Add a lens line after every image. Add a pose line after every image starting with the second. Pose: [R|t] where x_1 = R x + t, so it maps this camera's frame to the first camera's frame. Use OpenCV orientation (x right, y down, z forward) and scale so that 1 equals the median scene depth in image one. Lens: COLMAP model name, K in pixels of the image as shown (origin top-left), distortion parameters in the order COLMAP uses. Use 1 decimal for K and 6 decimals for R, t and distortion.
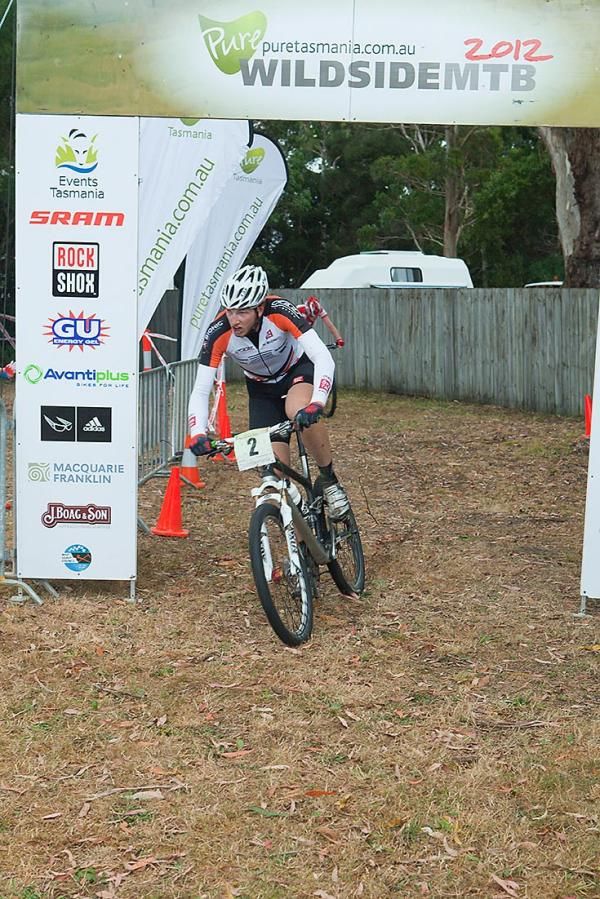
lens RADIAL K [[1437.5, 0, 300.2], [0, 1437.5, 463.9], [0, 0, 1]] dist [0.019507, 0.067182]
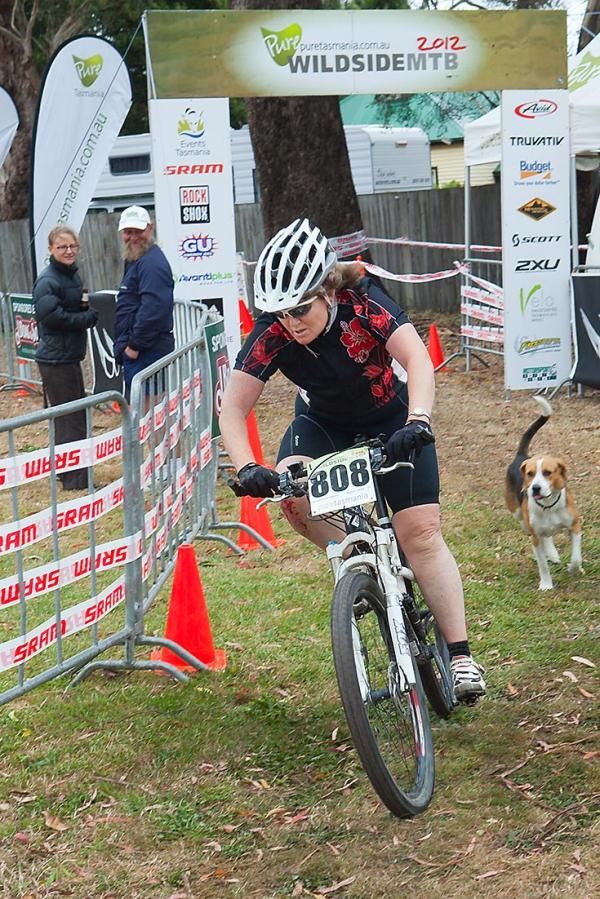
lens RADIAL K [[1644.6, 0, 316.3], [0, 1644.6, 450.4], [0, 0, 1]] dist [0.166274, 0.052552]
pose [[0.902854, -0.132530, 0.409011, -0.774673], [0.125332, 0.991117, 0.044489, 0.053855], [-0.411274, 0.011096, 0.911444, -0.585782]]
